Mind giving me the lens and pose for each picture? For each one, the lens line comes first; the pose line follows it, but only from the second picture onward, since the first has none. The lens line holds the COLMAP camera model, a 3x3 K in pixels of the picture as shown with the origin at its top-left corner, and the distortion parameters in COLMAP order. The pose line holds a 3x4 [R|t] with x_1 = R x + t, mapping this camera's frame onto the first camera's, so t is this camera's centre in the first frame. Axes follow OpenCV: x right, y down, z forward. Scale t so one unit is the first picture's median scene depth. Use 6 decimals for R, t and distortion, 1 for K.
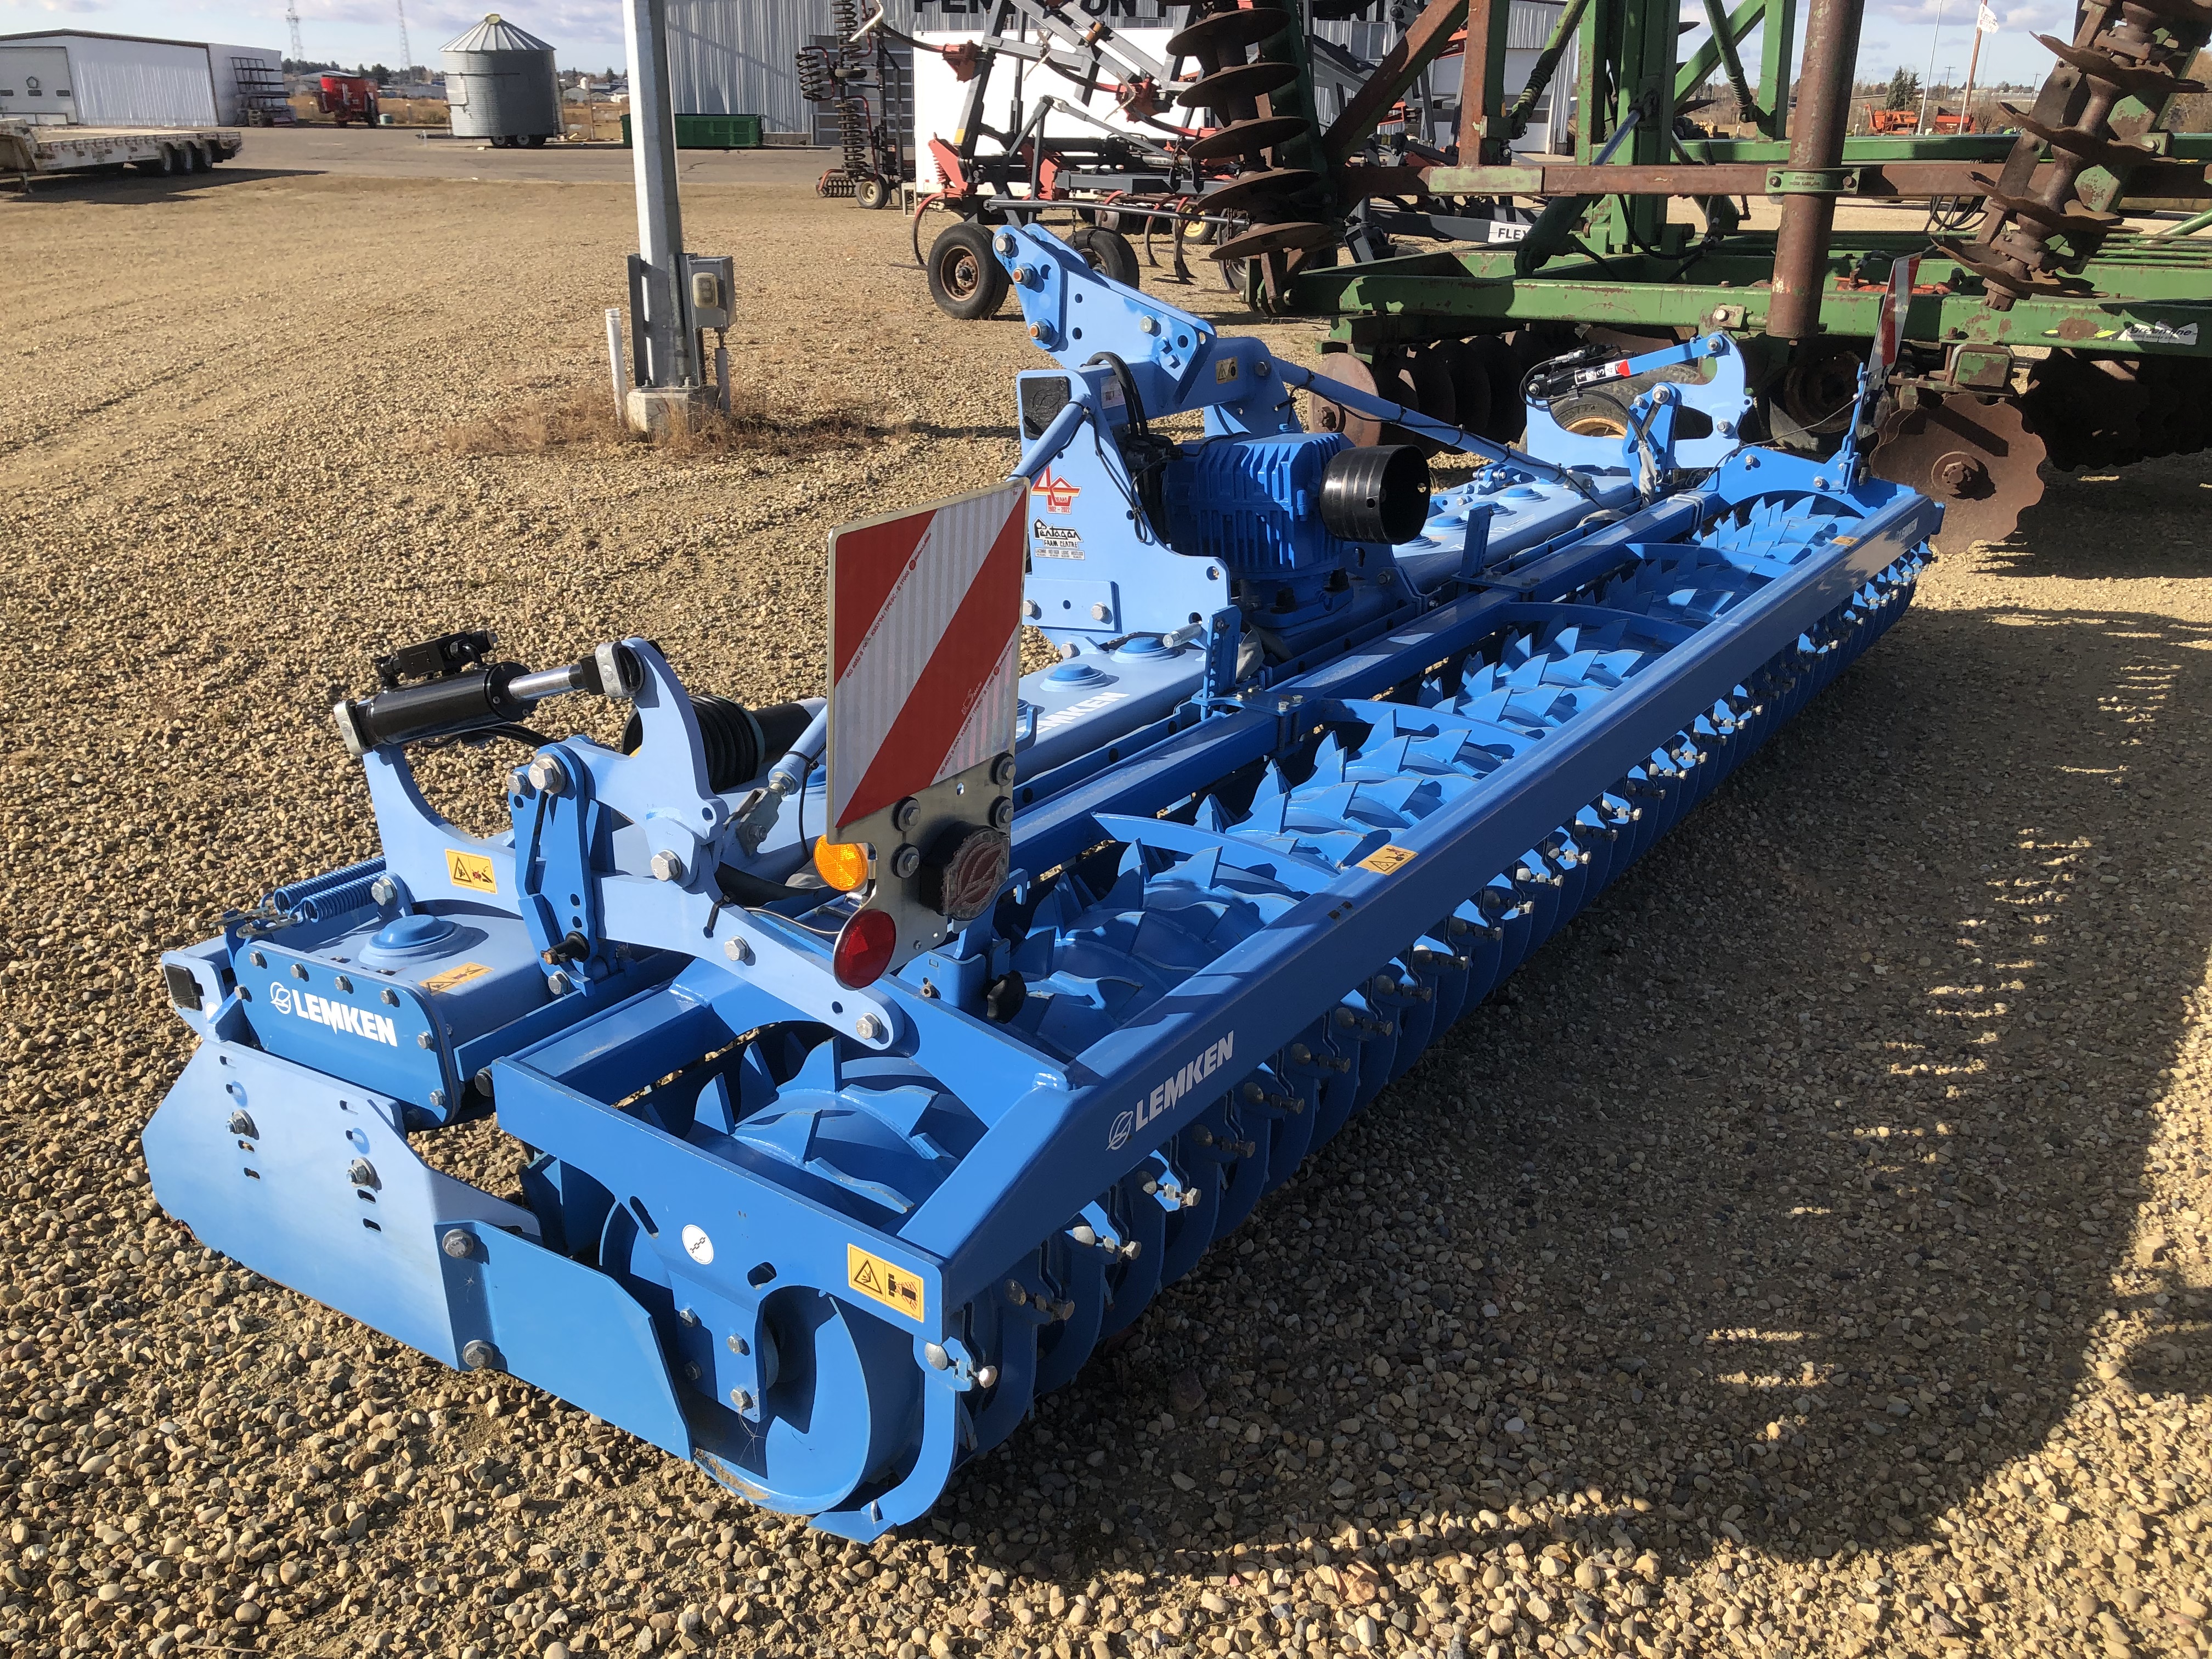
lens RADIAL K [[1813.9, 0, 1098.2], [0, 1813.9, 820.2], [0, 0, 1]] dist [0.020750, -0.031079]
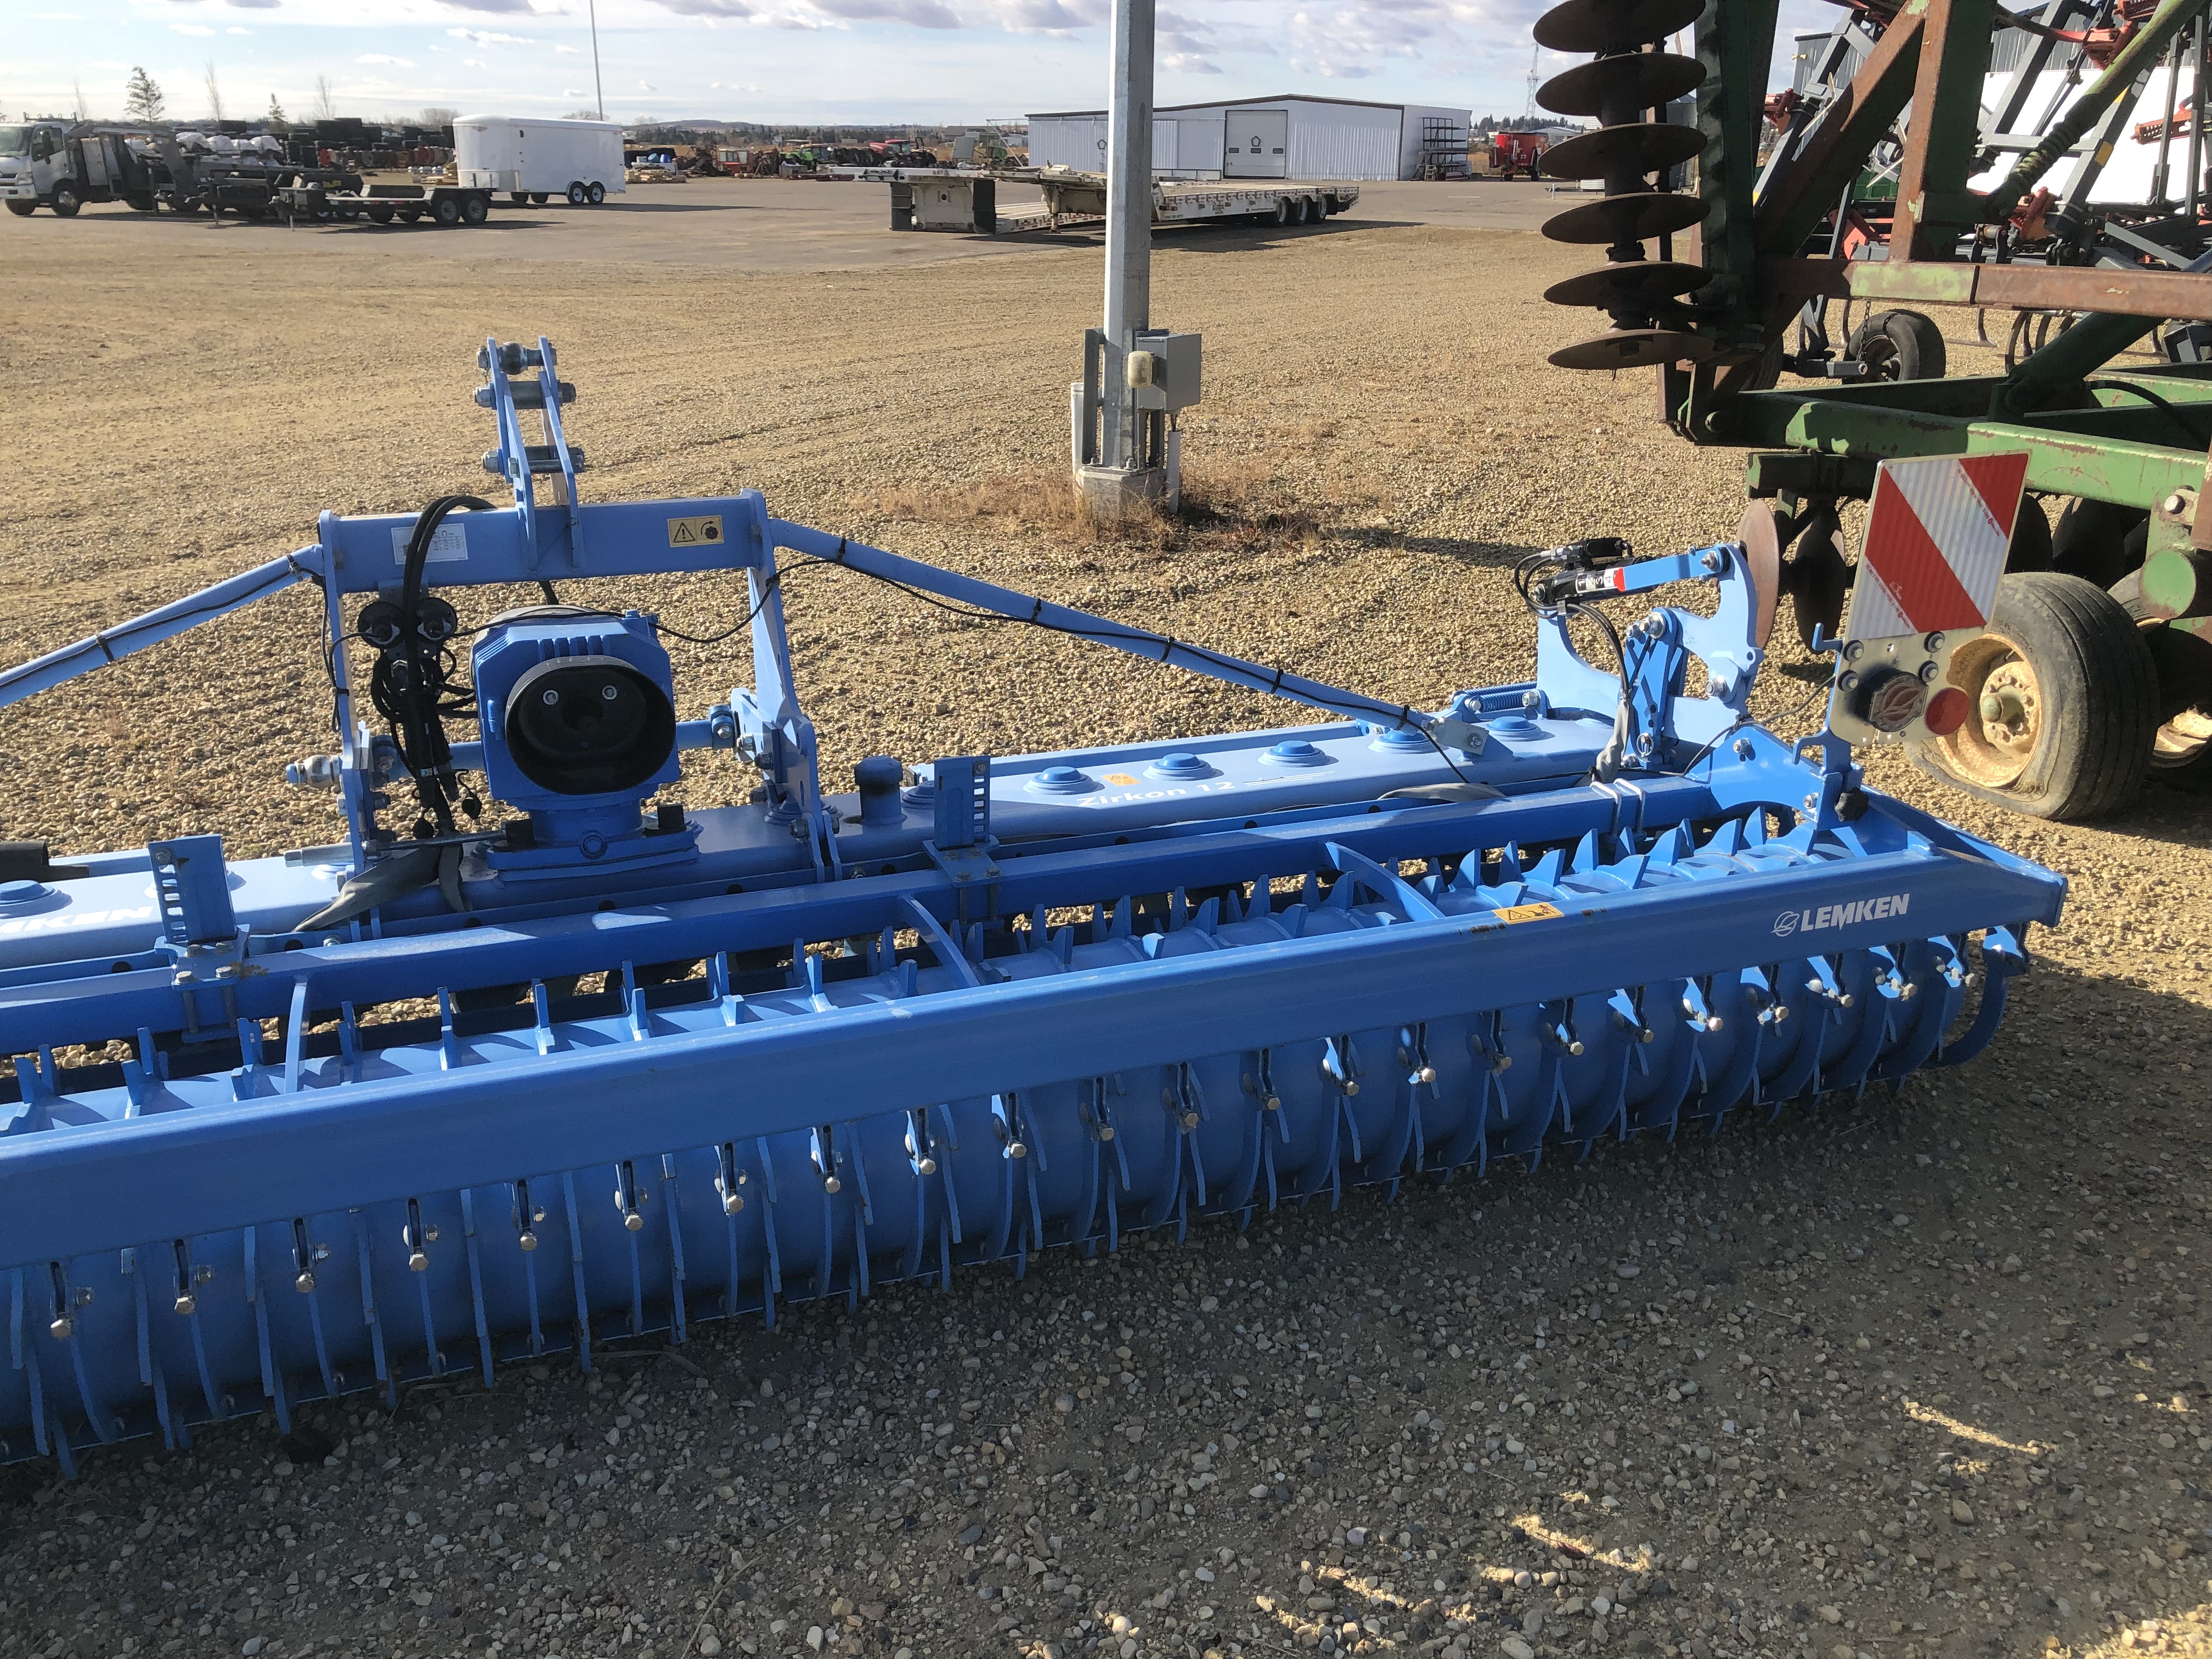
lens RADIAL K [[1809.3, 0, 1083.3], [0, 1809.3, 832.1], [0, 0, 1]] dist [0.031204, -0.022200]
pose [[0.821778, 0.194356, -0.535636, 0.502867], [-0.204868, 0.977950, 0.040539, -0.144364], [0.531704, 0.076421, 0.843475, 0.340369]]
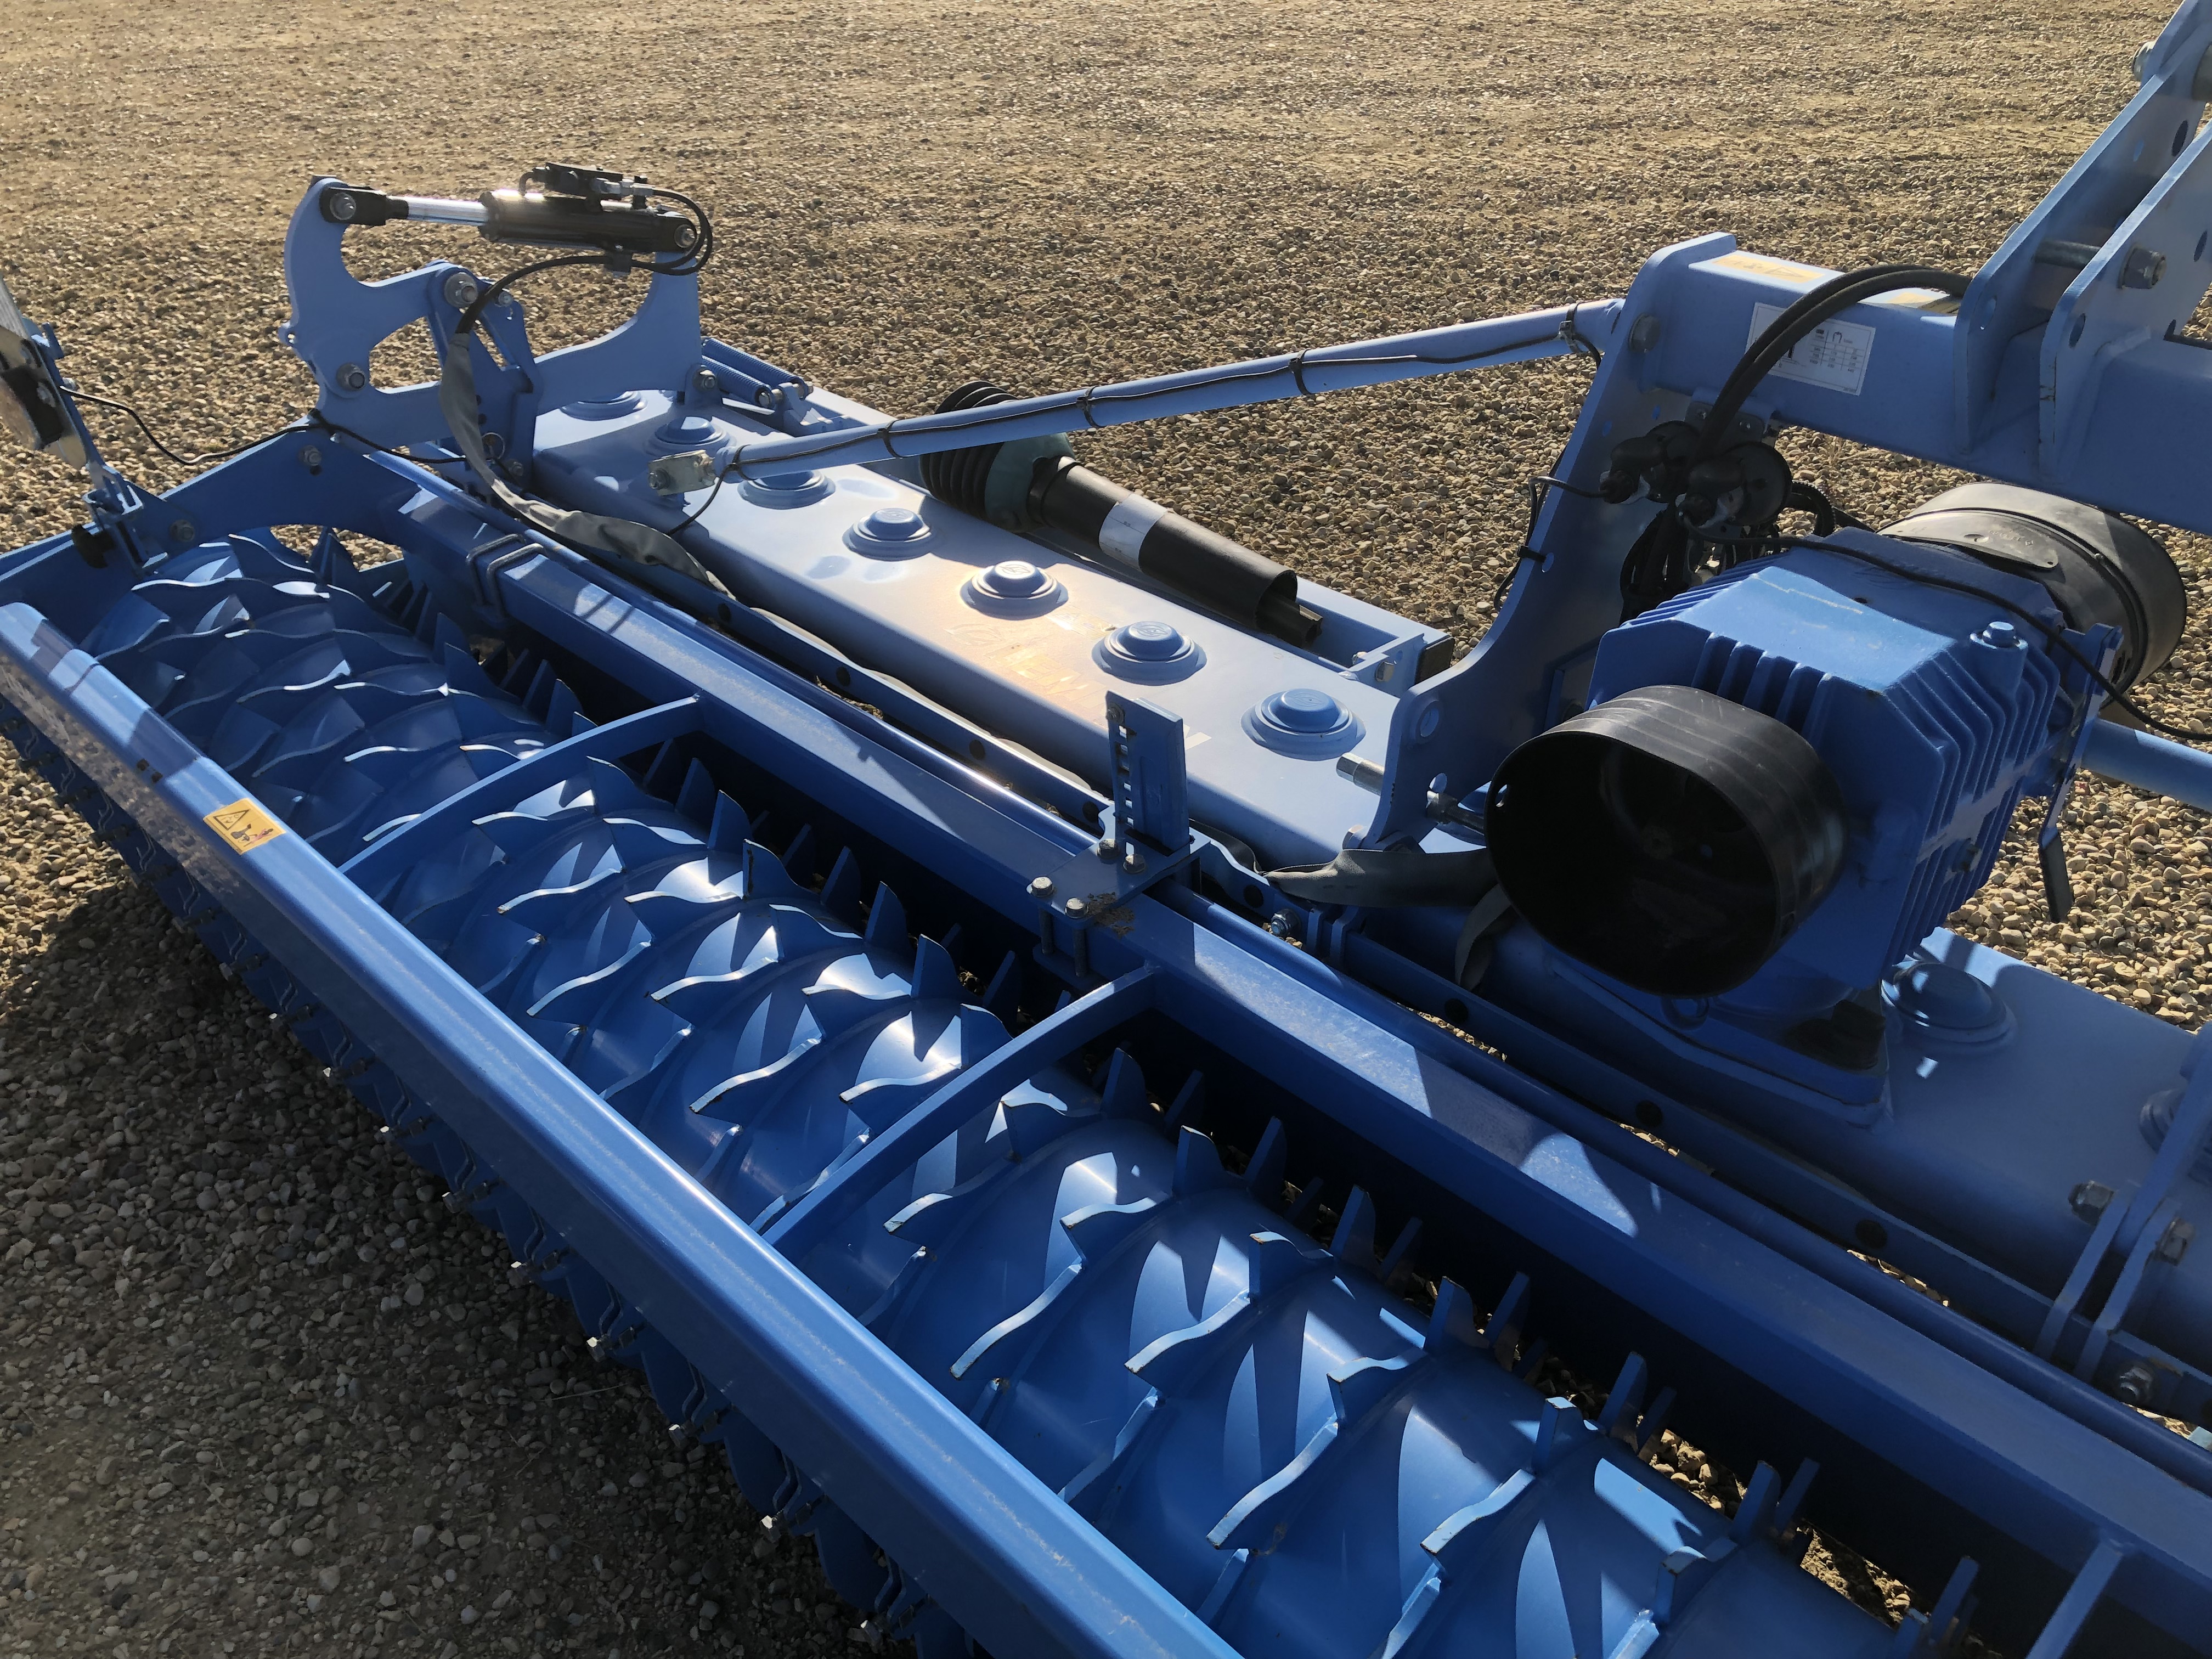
lens RADIAL K [[1821.4, 0, 1106.0], [0, 1821.4, 829.5], [0, 0, 1]] dist [0.058220, -0.089224]
pose [[-0.184521, 0.565154, -0.804085, 0.334777], [-0.319771, 0.739097, 0.592859, -0.256309], [0.929354, 0.366518, 0.044341, 0.610812]]
